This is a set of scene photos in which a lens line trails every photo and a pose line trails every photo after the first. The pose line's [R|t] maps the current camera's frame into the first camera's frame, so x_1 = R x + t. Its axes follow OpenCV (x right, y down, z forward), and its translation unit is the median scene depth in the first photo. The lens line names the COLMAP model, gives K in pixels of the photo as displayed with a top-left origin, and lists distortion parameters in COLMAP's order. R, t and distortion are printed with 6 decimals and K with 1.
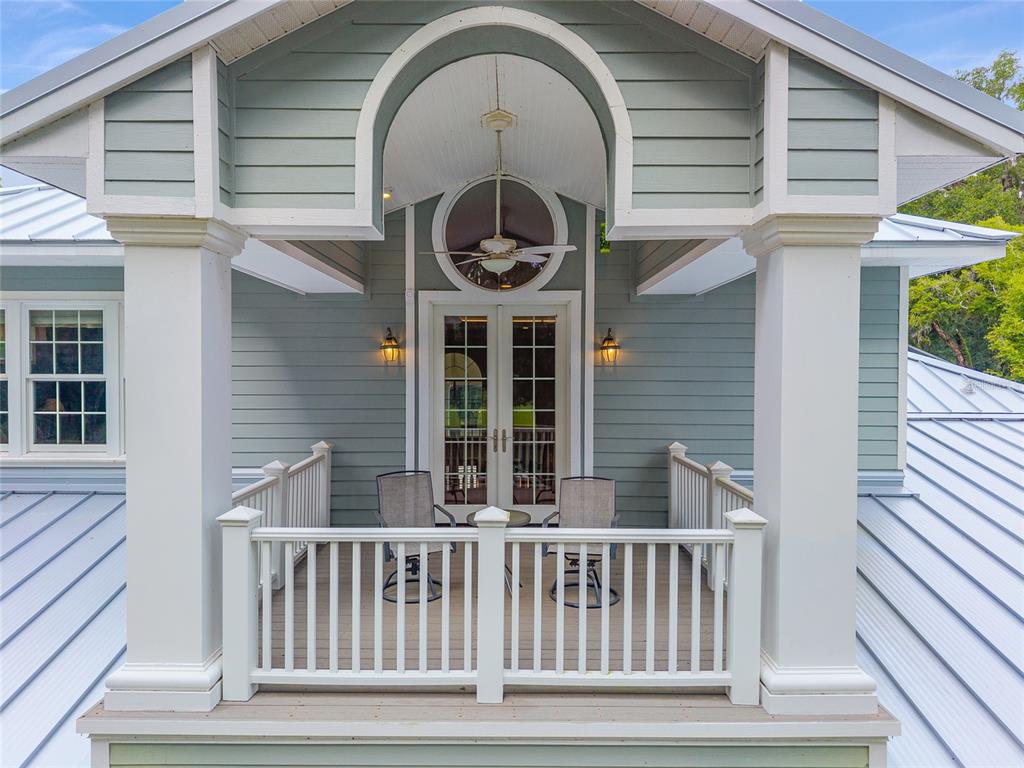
lens RADIAL K [[684.4, 0, 512.0], [0, 684.4, 384.0], [0, 0, 1]] dist [0.040815, -0.038608]
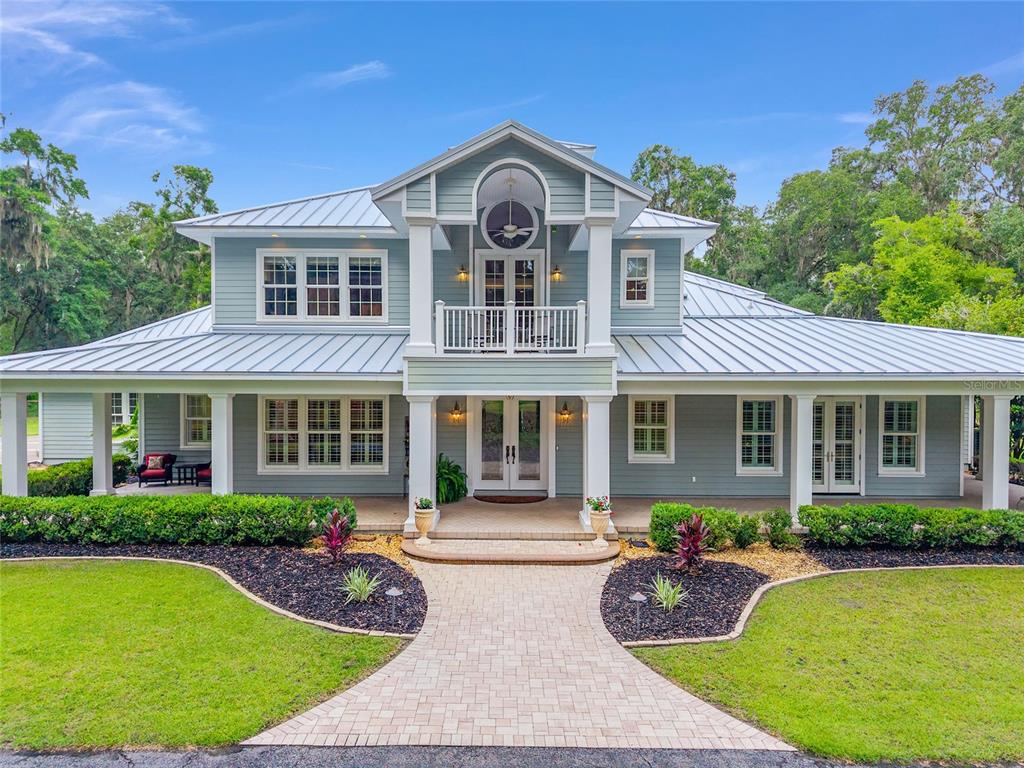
lens RADIAL K [[684.4, 0, 512.0], [0, 684.4, 384.0], [0, 0, 1]] dist [0.040815, -0.038608]
pose [[0.999993, -0.000333, 0.003620, -0.021065], [0.000324, 0.999997, 0.002317, 0.361873], [-0.003621, -0.002316, 0.999991, -1.511721]]
